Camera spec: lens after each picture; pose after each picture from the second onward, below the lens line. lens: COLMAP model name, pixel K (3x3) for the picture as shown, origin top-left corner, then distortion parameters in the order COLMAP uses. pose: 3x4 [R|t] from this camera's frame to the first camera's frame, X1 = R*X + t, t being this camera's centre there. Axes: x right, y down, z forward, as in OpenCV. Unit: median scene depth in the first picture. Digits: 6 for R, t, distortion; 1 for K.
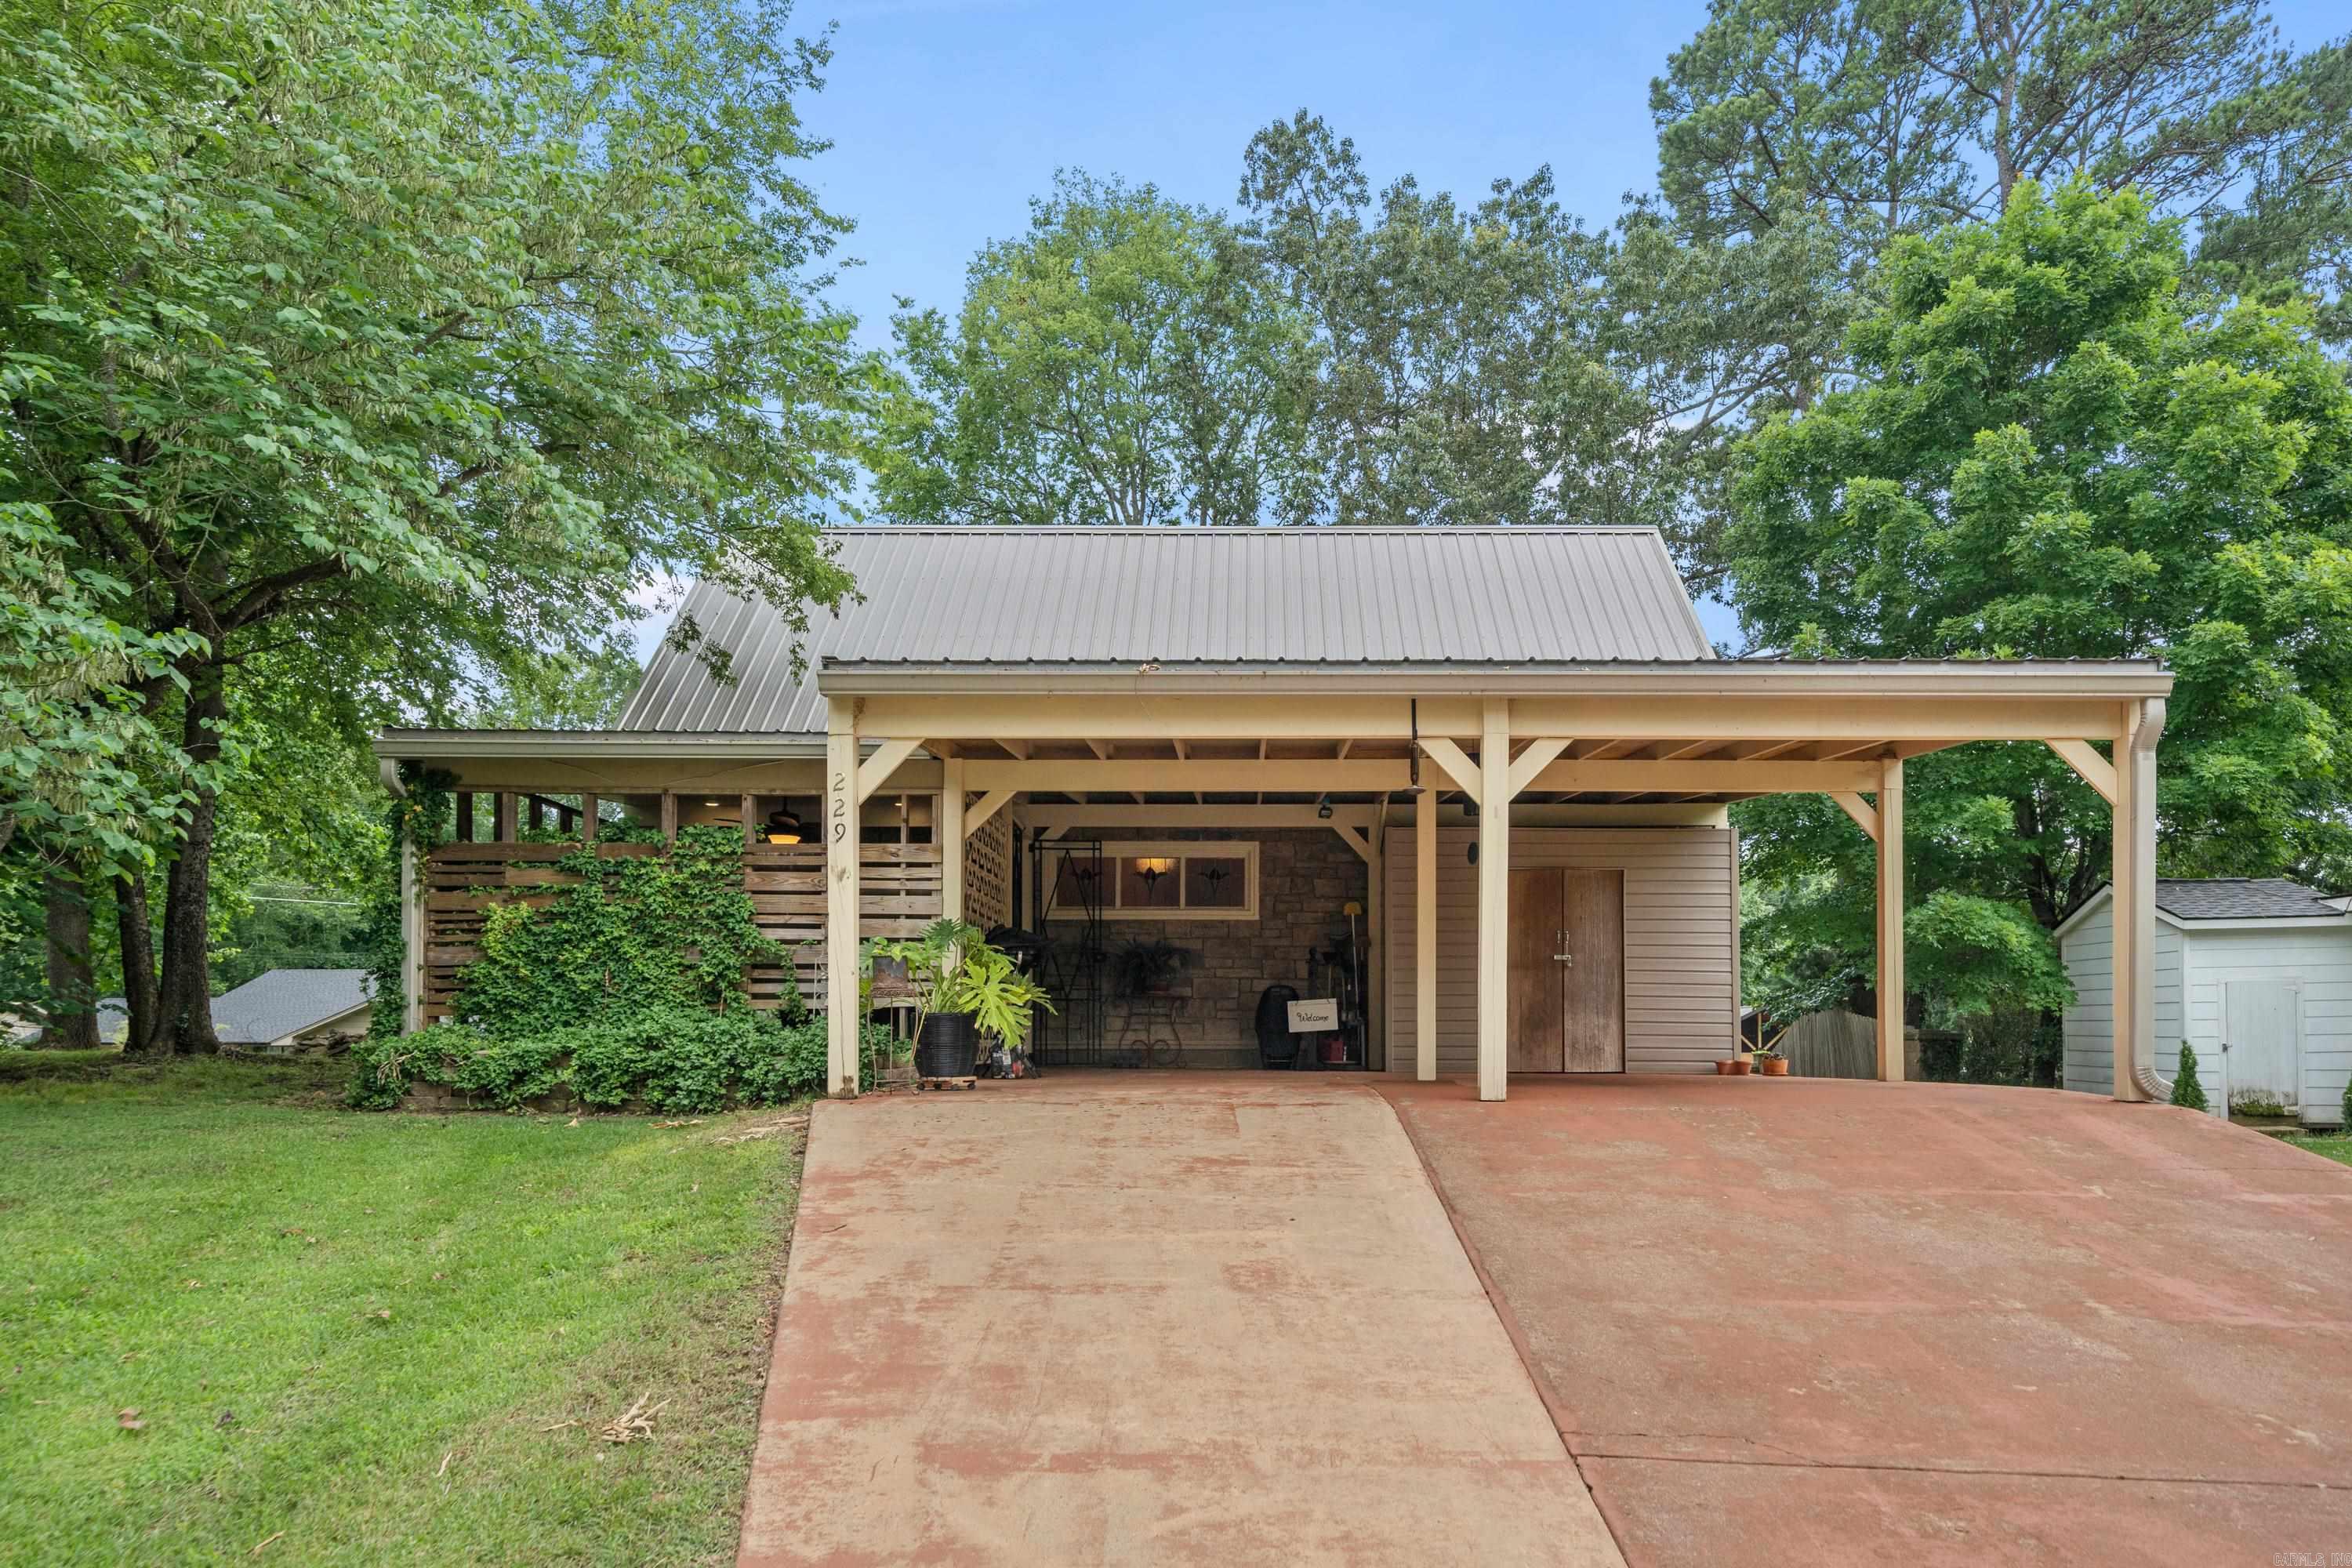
lens RADIAL K [[1375.9, 0, 1177.7], [0, 1375.9, 745.8], [0, 0, 1]] dist [0.000266, 0.000574]
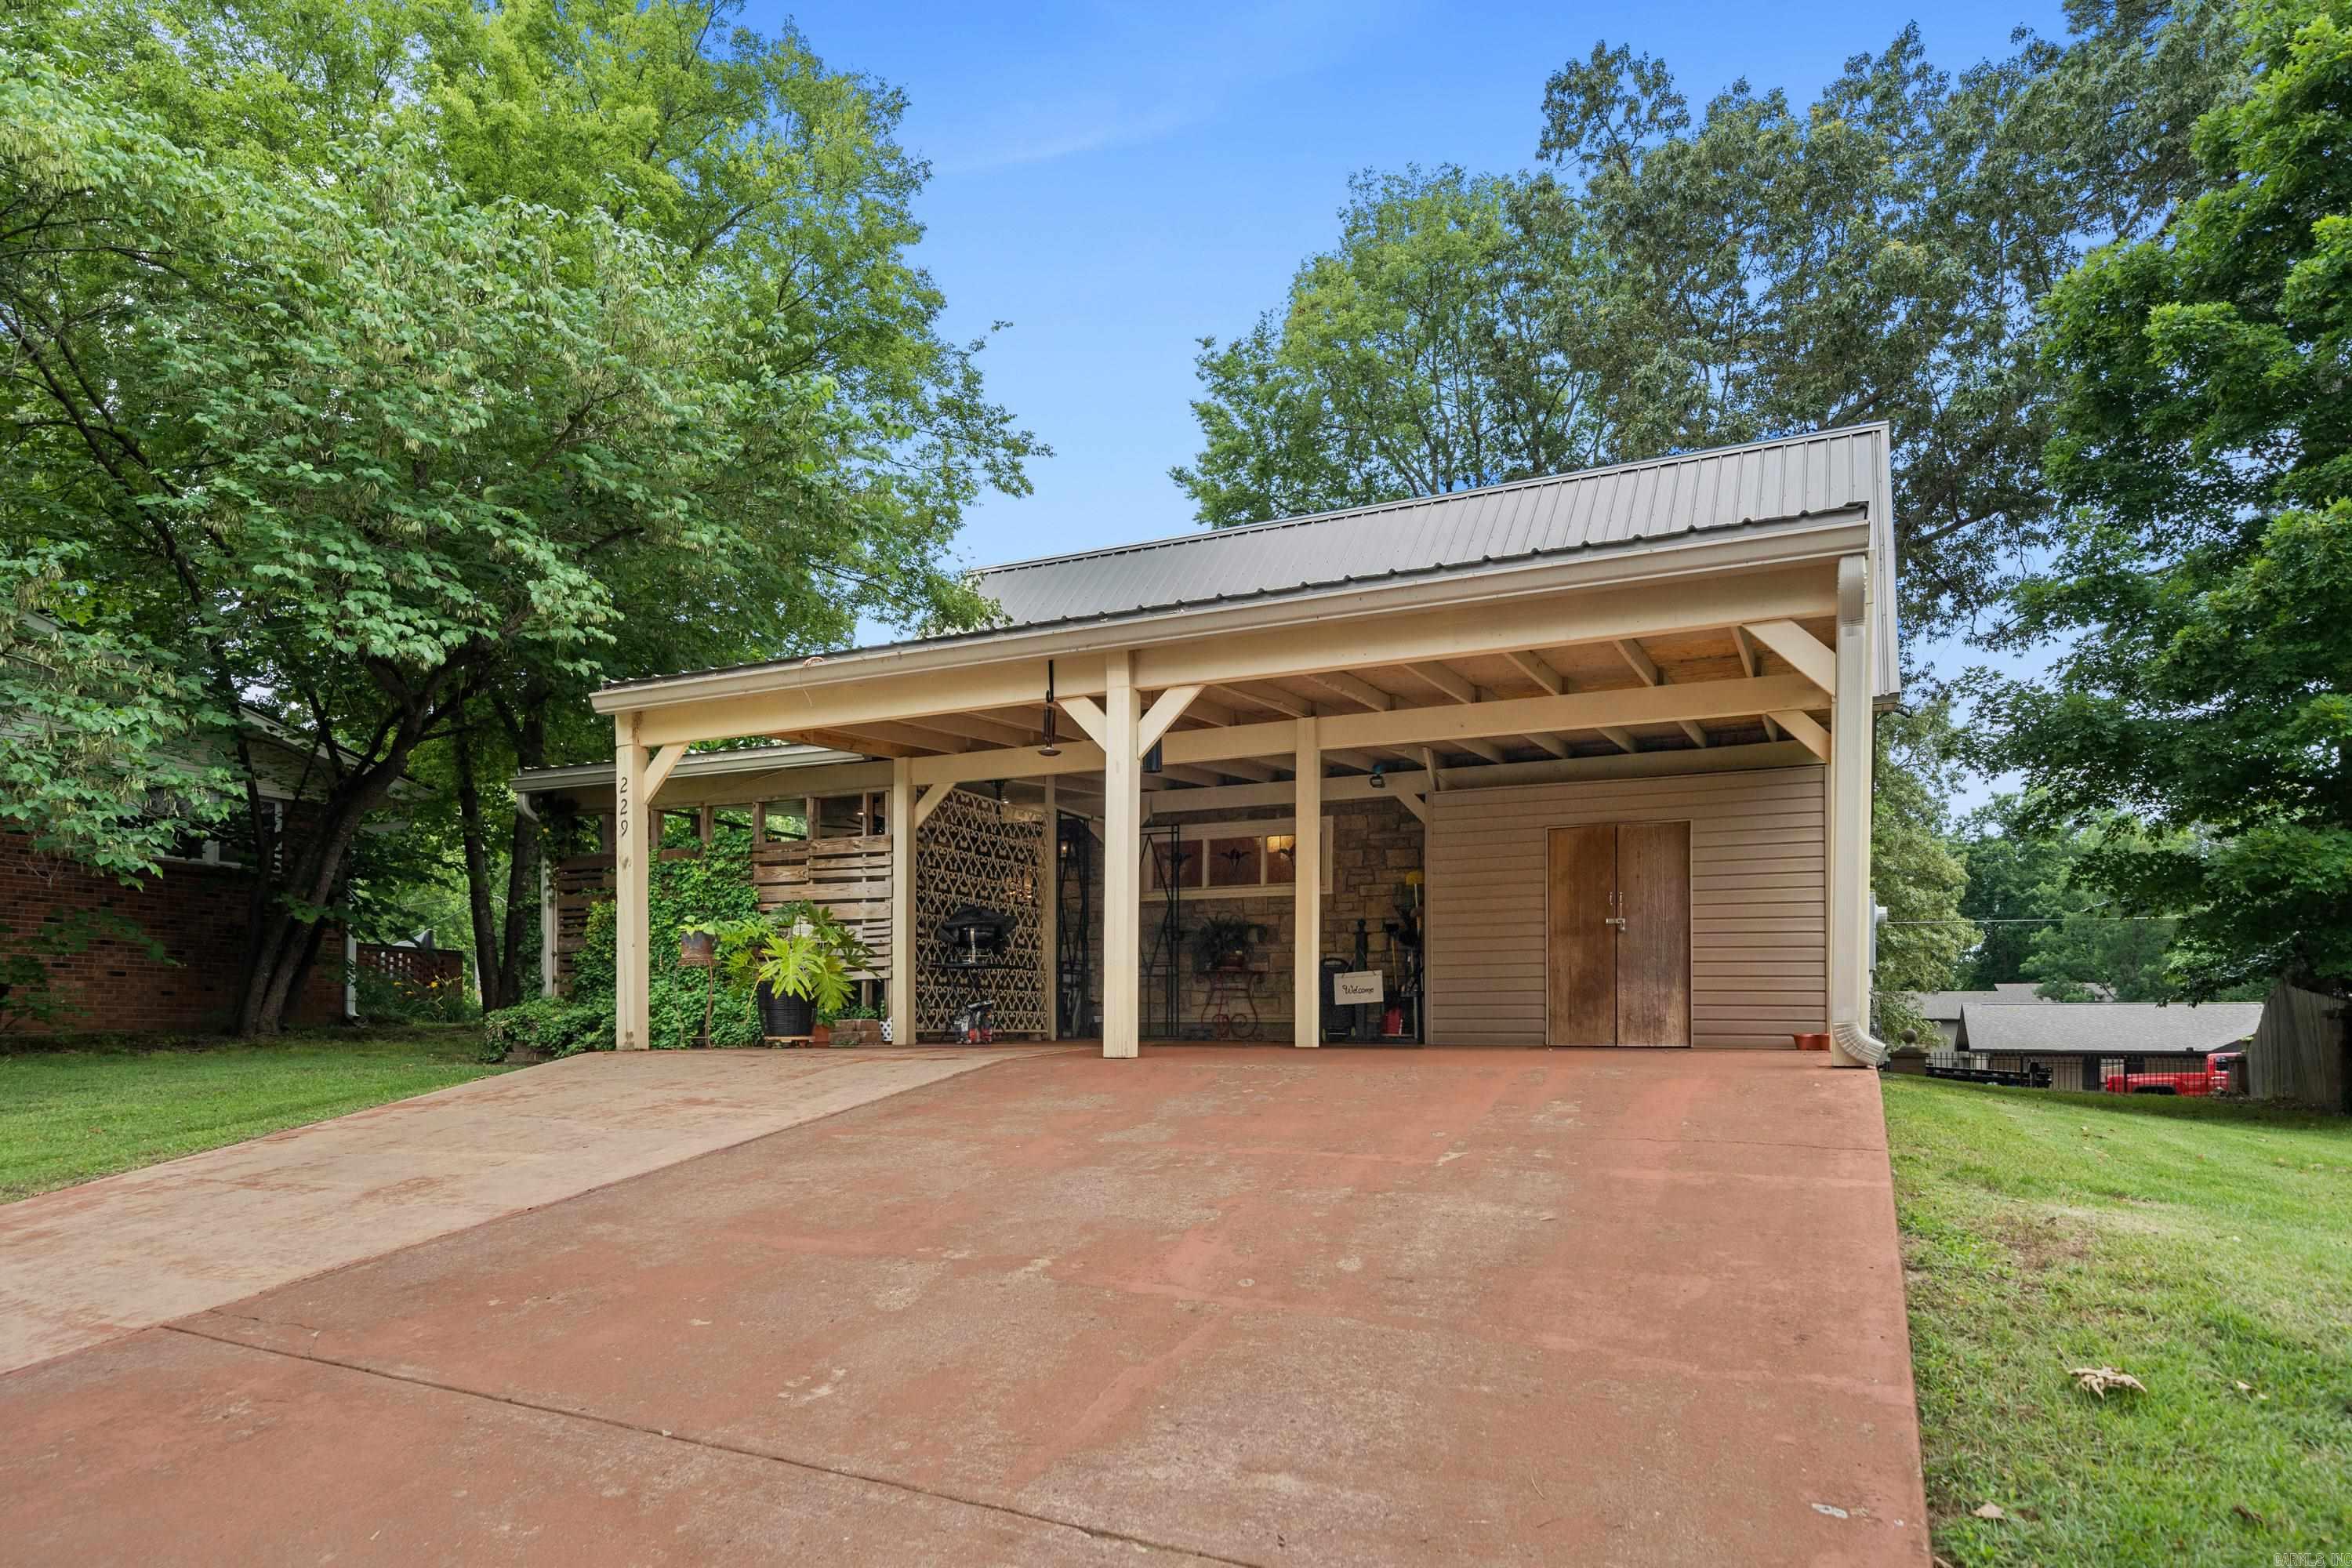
lens RADIAL K [[1318.1, 0, 1176.0], [0, 1318.1, 784.0], [0, 0, 1]] dist [0.000962, -0.000558]
pose [[0.915711, -0.072134, -0.395310, 0.474109], [0.082255, 0.996573, 0.008688, 0.040659], [0.393329, -0.040472, 0.918507, 0.109565]]
